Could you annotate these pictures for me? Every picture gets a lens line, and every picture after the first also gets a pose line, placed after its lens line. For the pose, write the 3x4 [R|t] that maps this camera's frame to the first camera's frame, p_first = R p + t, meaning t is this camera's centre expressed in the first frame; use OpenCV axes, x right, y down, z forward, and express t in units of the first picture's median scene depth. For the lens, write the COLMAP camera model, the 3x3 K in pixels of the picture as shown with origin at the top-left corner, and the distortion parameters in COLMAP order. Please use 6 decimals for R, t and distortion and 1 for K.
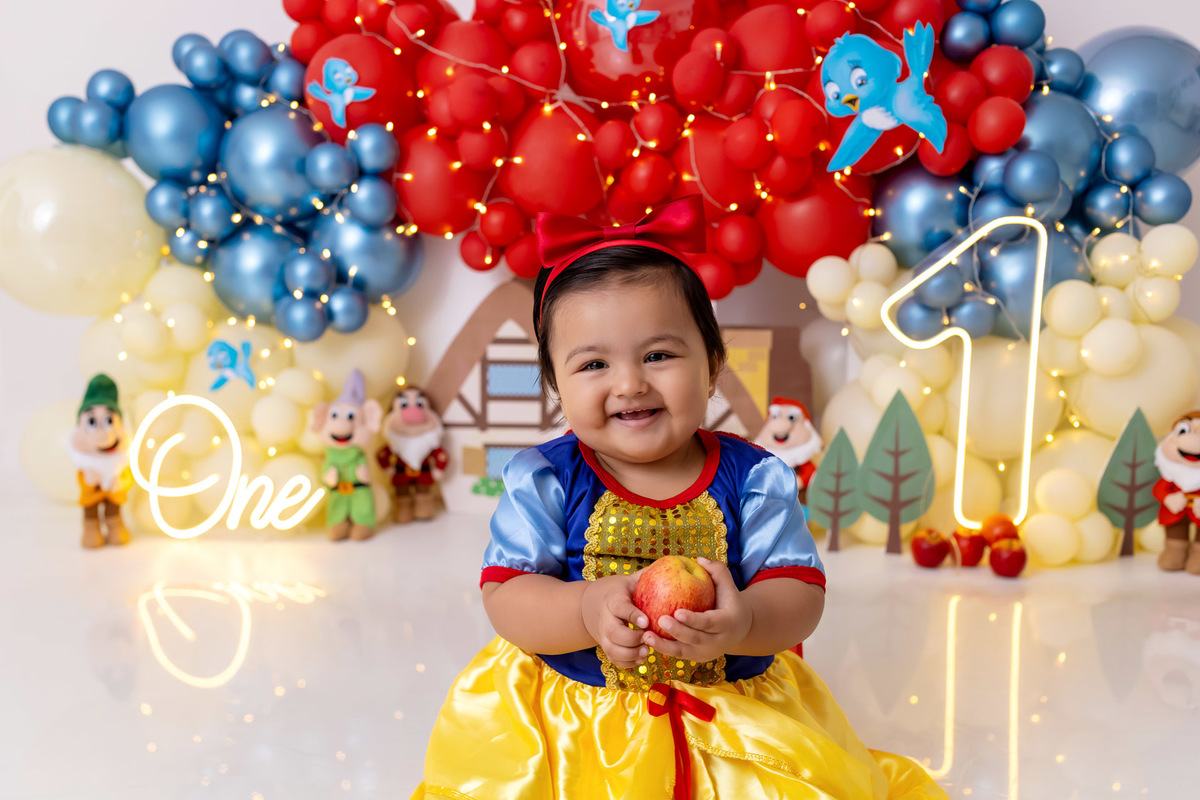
lens RADIAL K [[1186.7, 0, 586.8], [0, 1186.7, 419.8], [0, 0, 1]] dist [-0.001903, 0.003618]
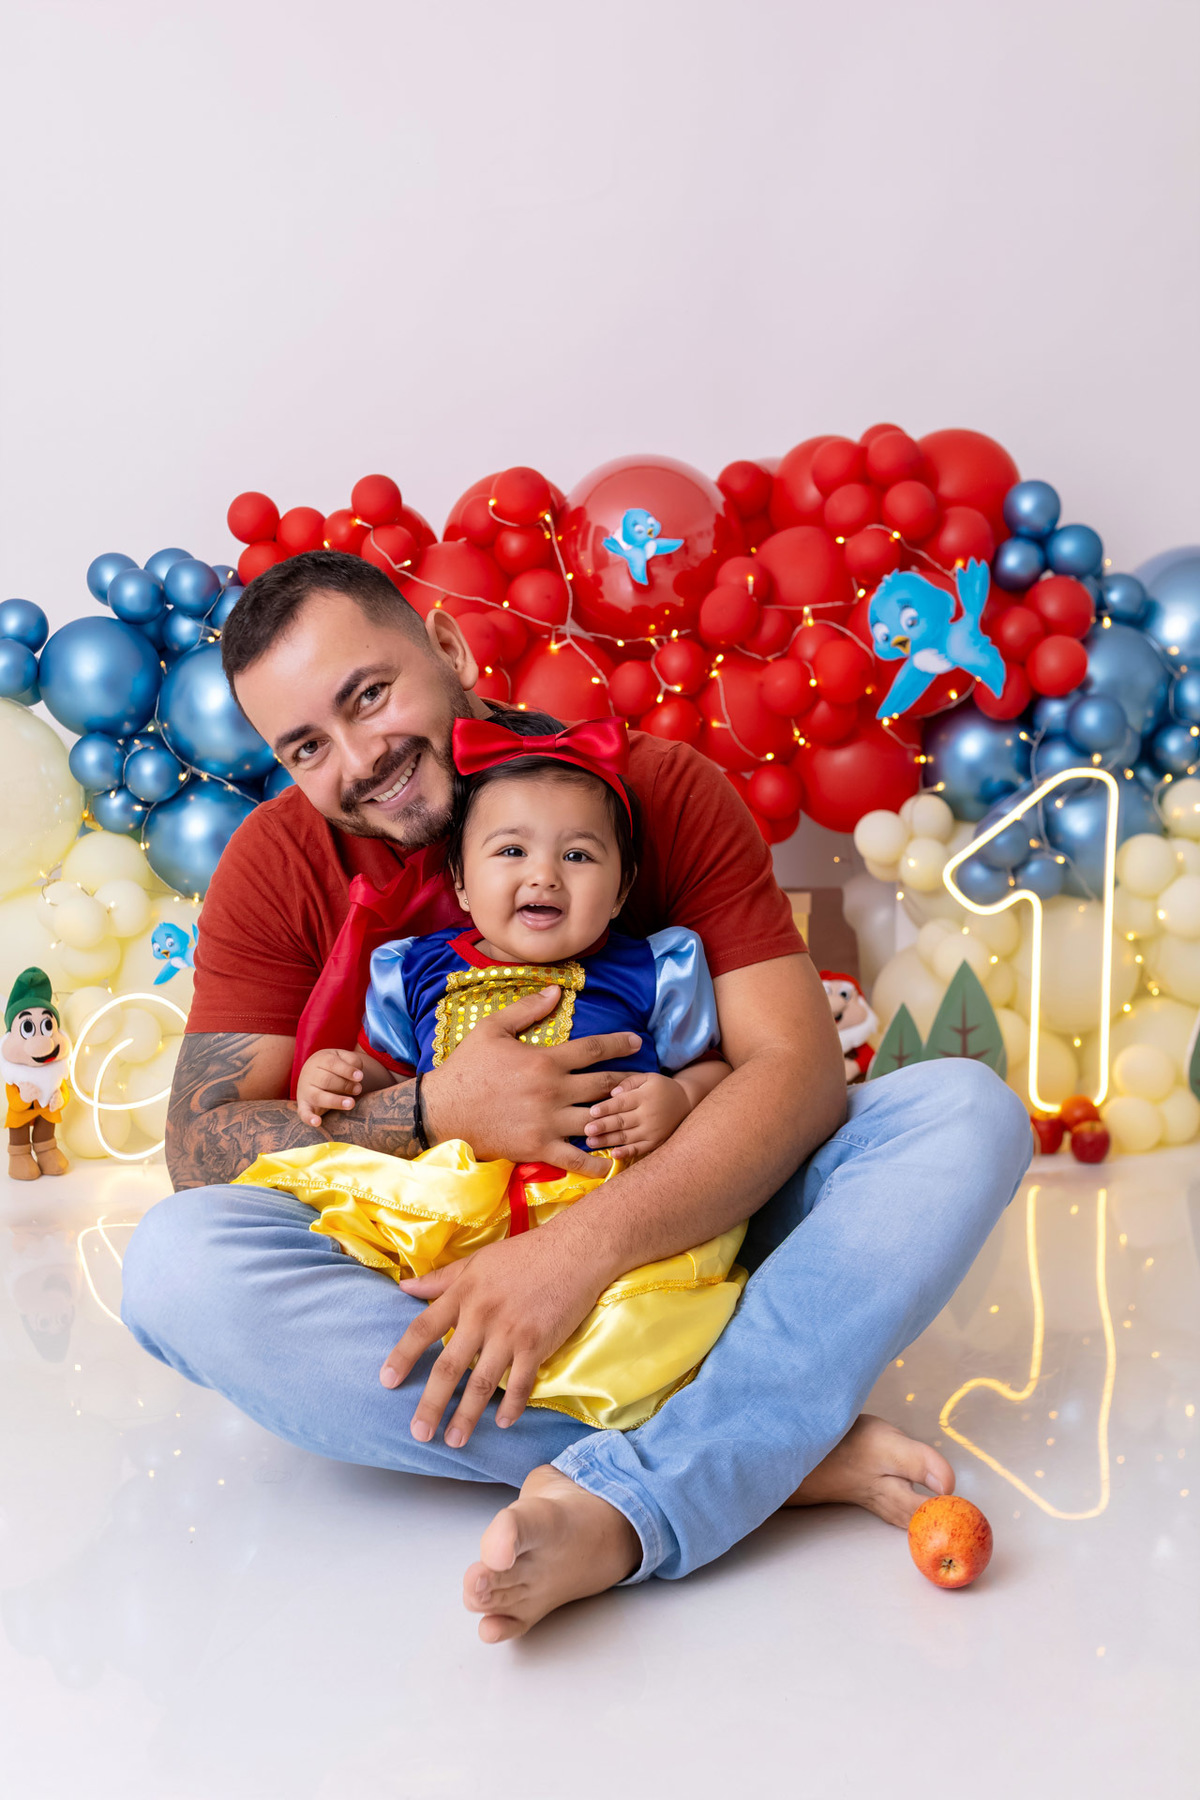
lens RADIAL K [[1780.1, 0, 625.3], [0, 1780.1, 917.0], [0, 0, 1]] dist [-0.001903, 0.003618]
pose [[0.993347, -0.027672, 0.111787, -0.132755], [0.031880, 0.998842, -0.036031, -0.016493], [-0.110661, 0.039355, 0.993079, -0.291116]]
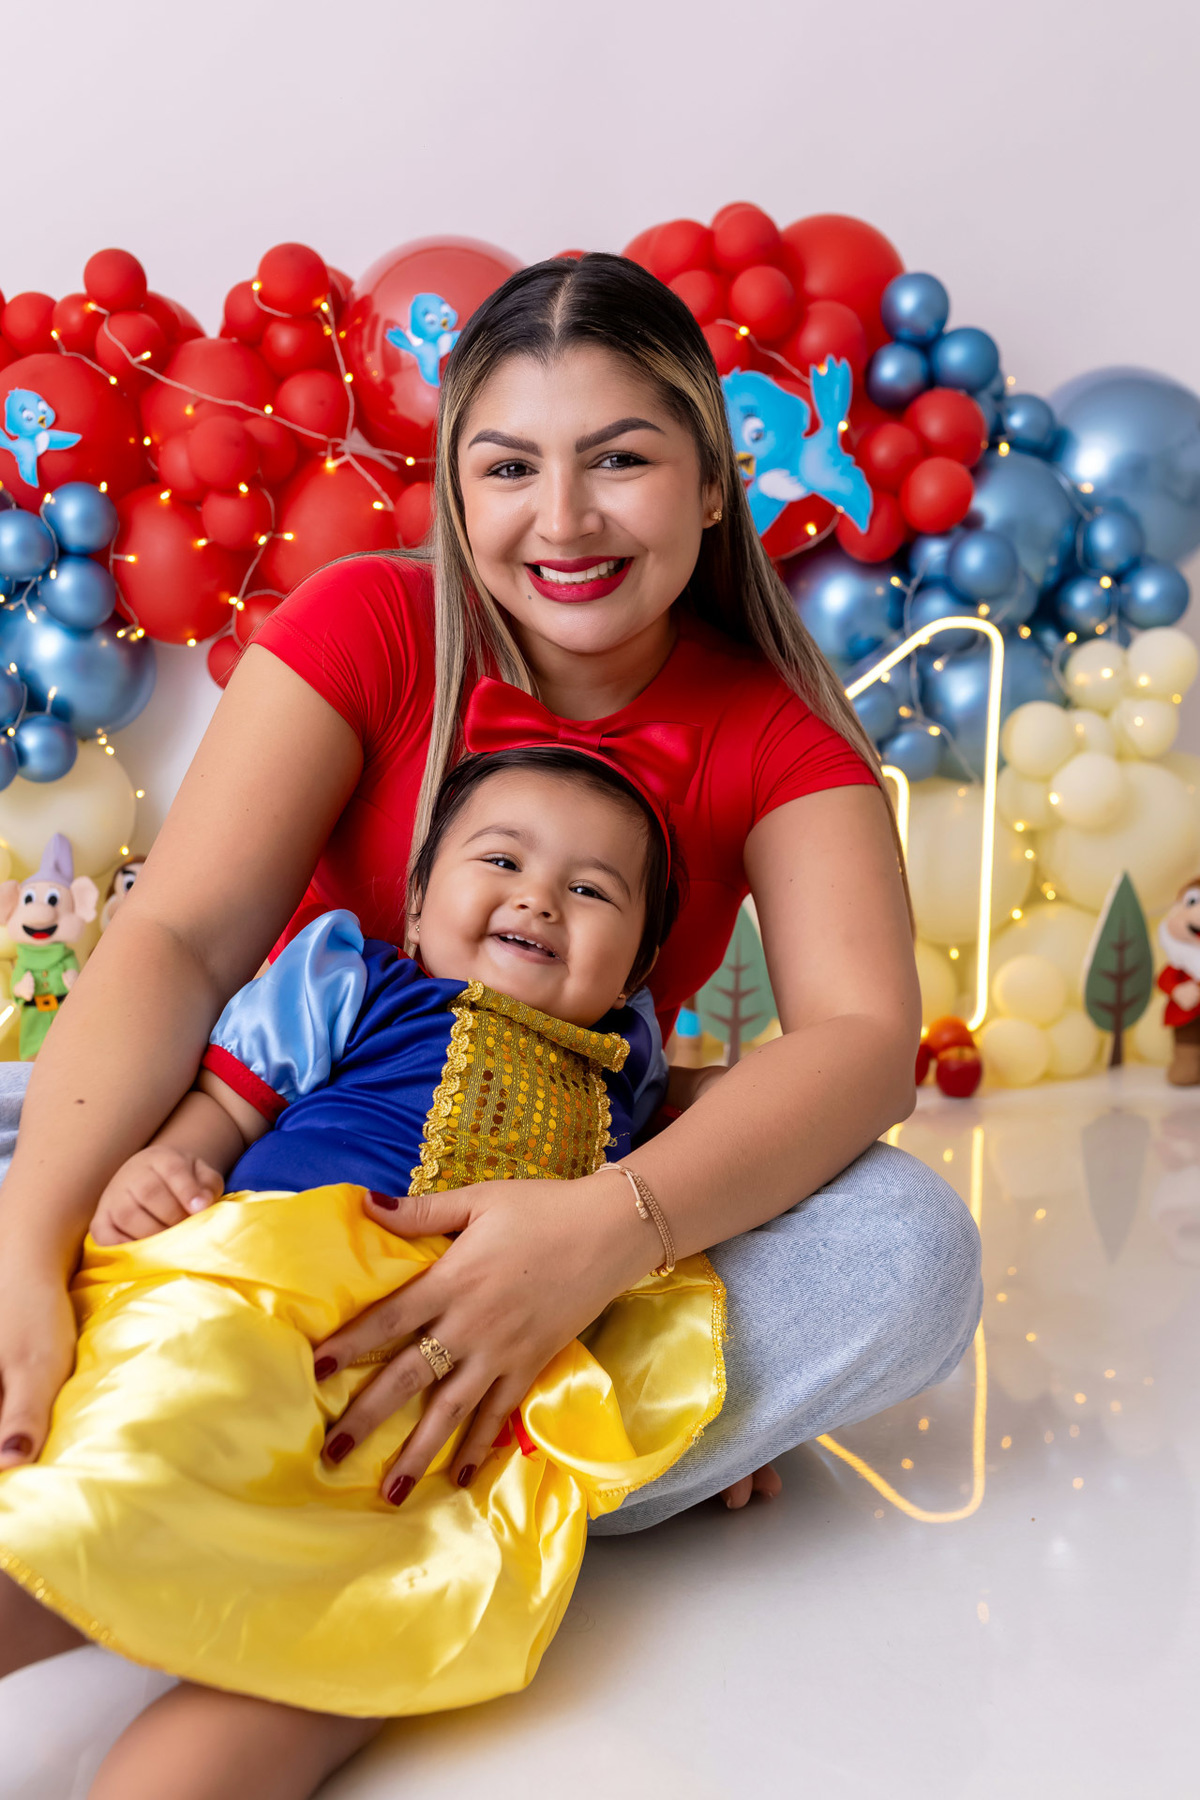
lens RADIAL K [[1780.1, 0, 626.9], [0, 1780.1, 918.8], [0, 0, 1]] dist [-0.001903, 0.003618]
pose [[0.992901, -0.016454, 0.117796, 0.013785], [0.016791, 0.999857, -0.001865, 0.016104], [-0.117749, 0.003830, 0.993036, -0.084125]]
